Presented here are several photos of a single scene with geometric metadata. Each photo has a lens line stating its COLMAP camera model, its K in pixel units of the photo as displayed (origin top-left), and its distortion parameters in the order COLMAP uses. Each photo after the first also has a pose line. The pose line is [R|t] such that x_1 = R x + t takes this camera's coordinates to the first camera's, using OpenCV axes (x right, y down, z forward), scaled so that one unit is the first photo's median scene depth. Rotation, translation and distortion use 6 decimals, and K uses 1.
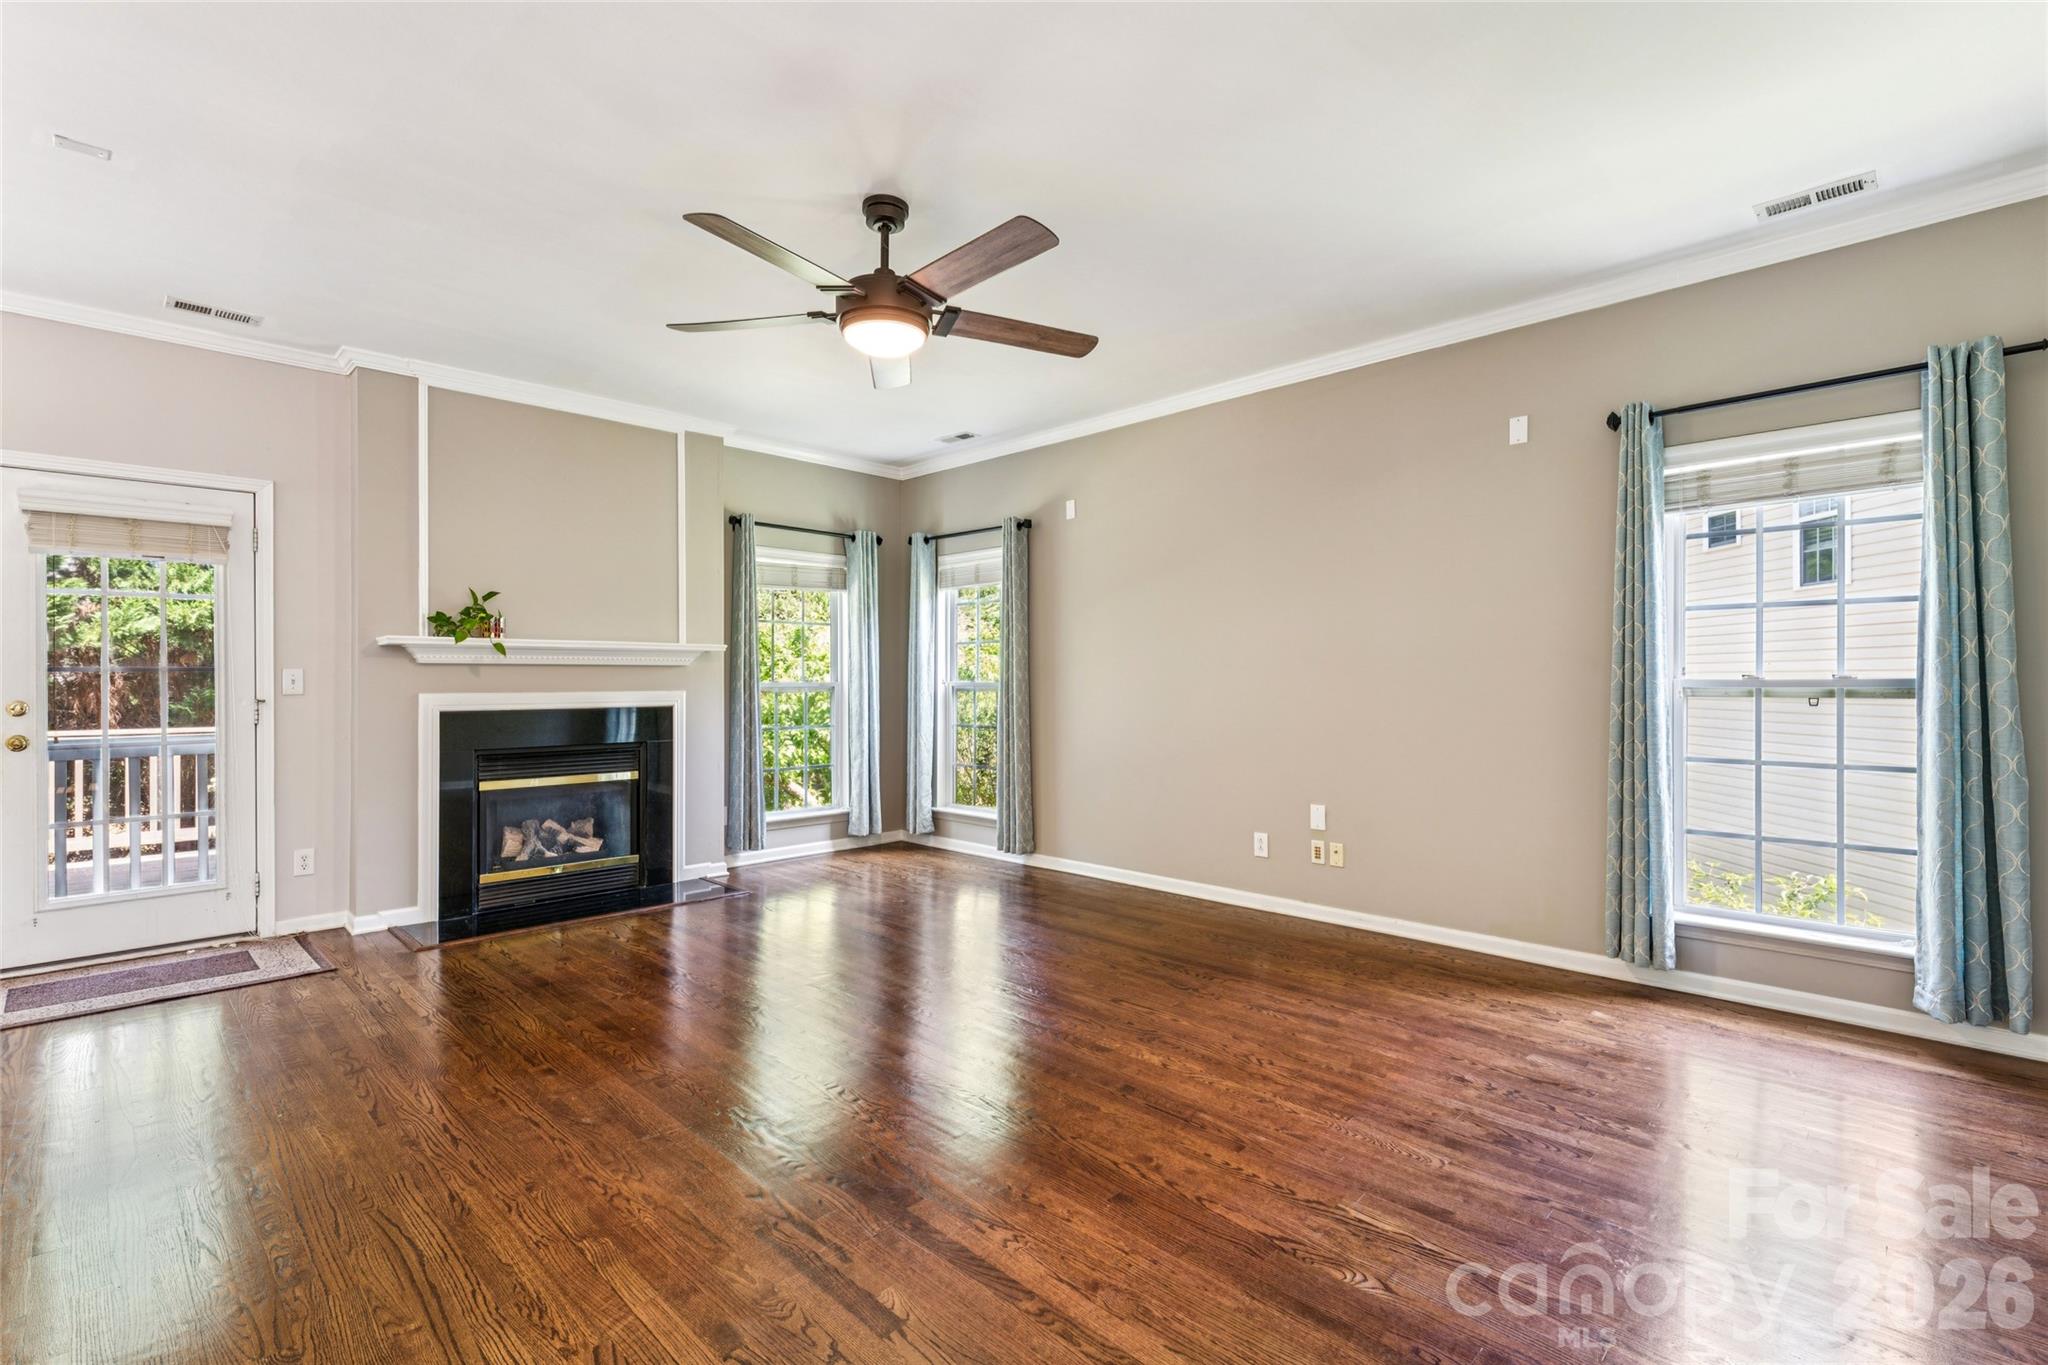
lens RADIAL K [[957.1, 0, 1024.9], [0, 957.1, 685.8], [0, 0, 1]] dist [-0.000375, 0.000663]
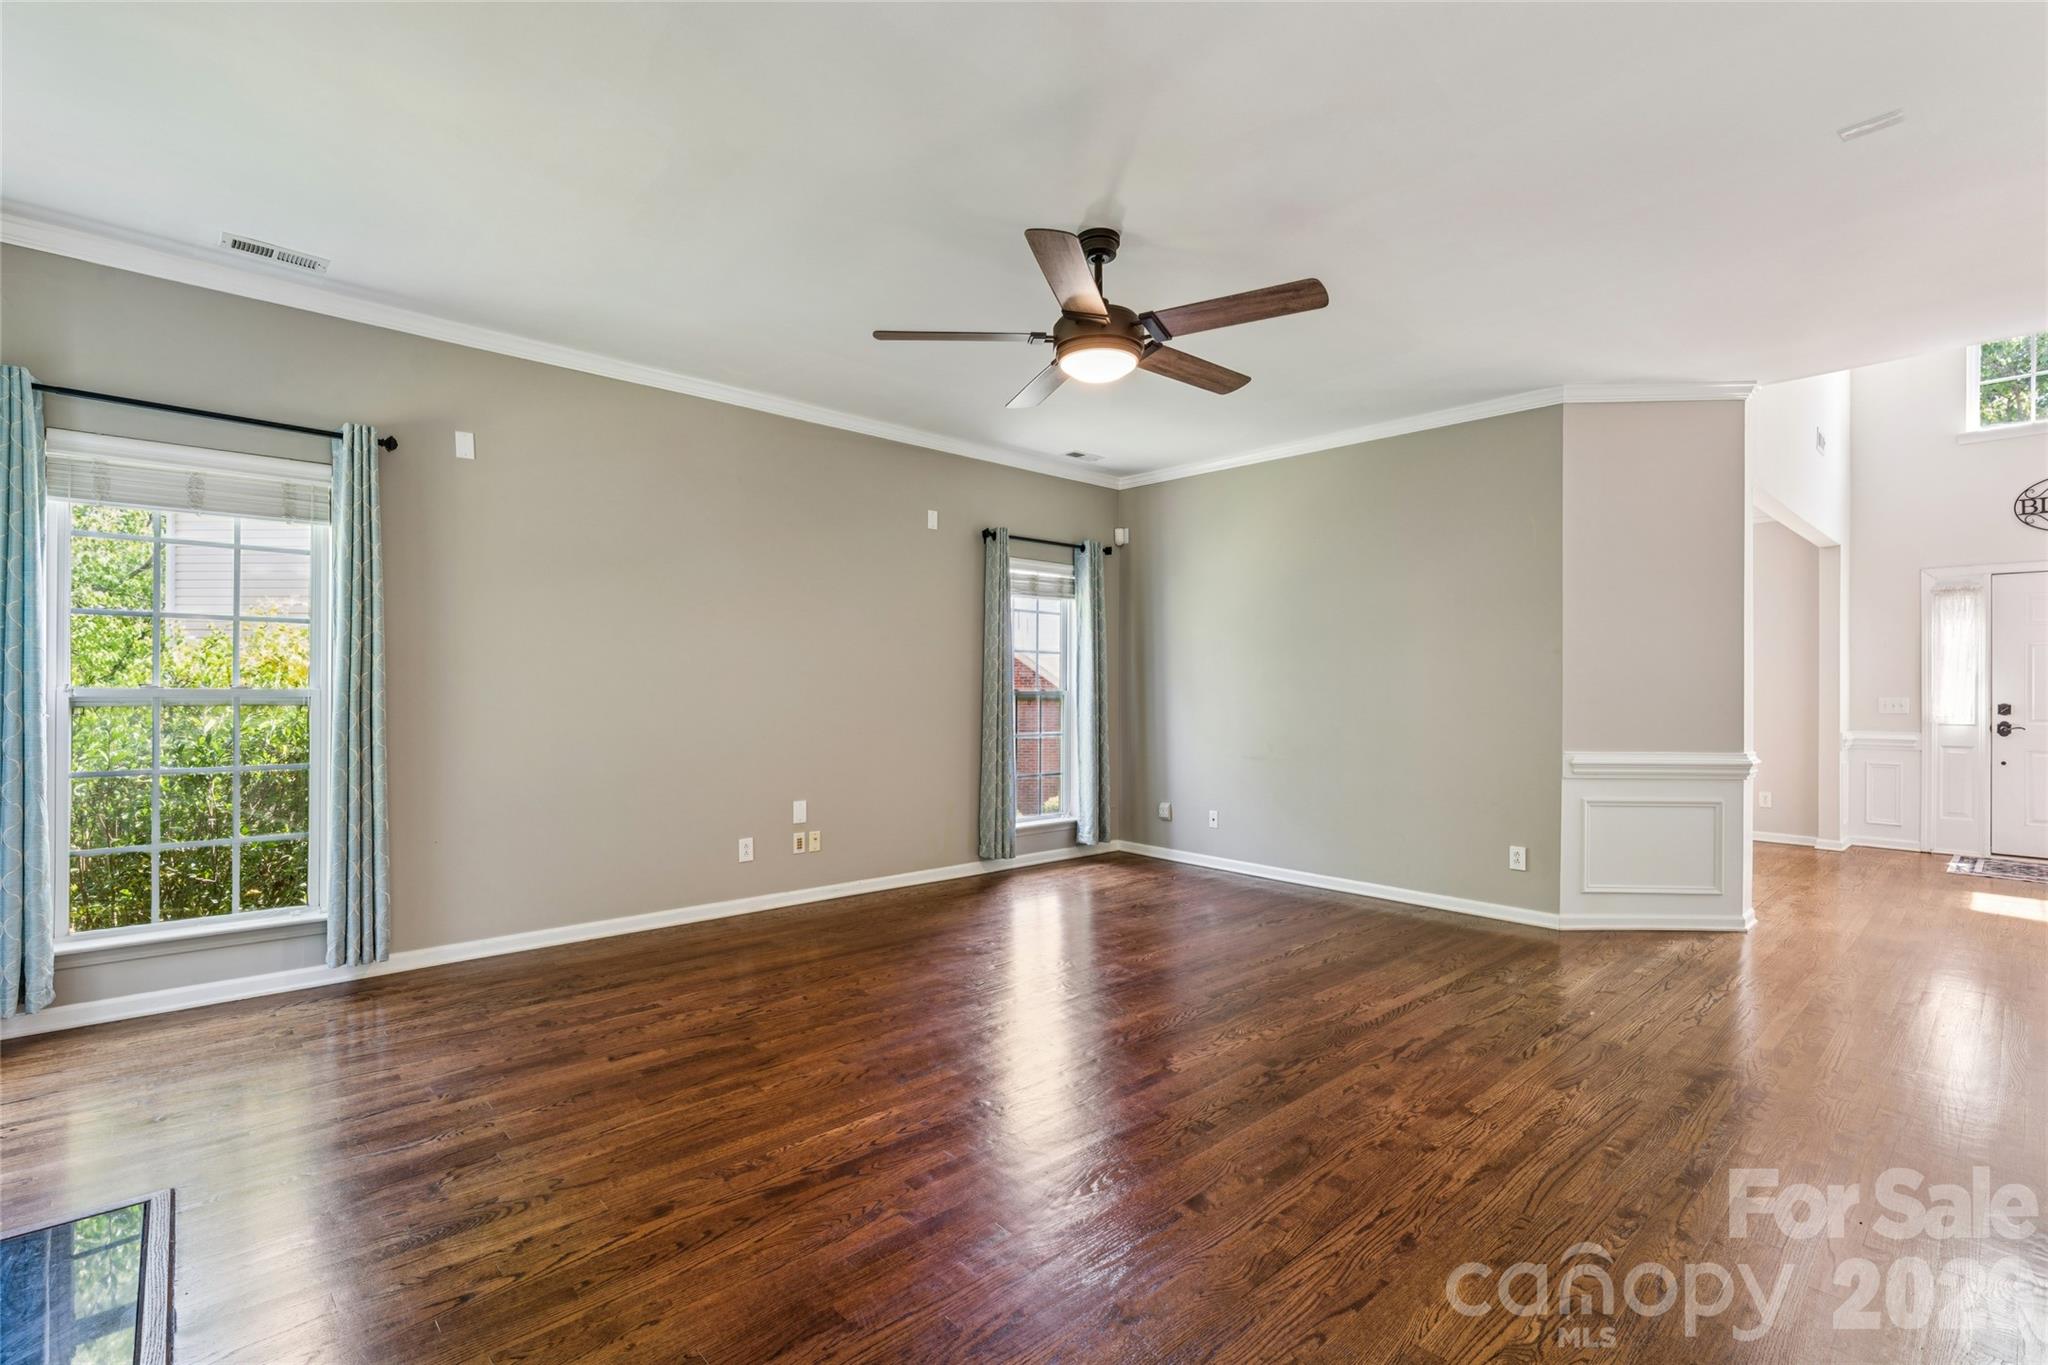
lens RADIAL K [[957.1, 0, 1019.6], [0, 957.1, 687.6], [0, 0, 1]] dist [-0.000375, 0.000663]
pose [[0.020441, 0.004482, 0.999781, -1.032008], [-0.001052, 0.999989, -0.004462, -0.004698], [-0.999791, -0.000960, 0.020445, 0.915093]]
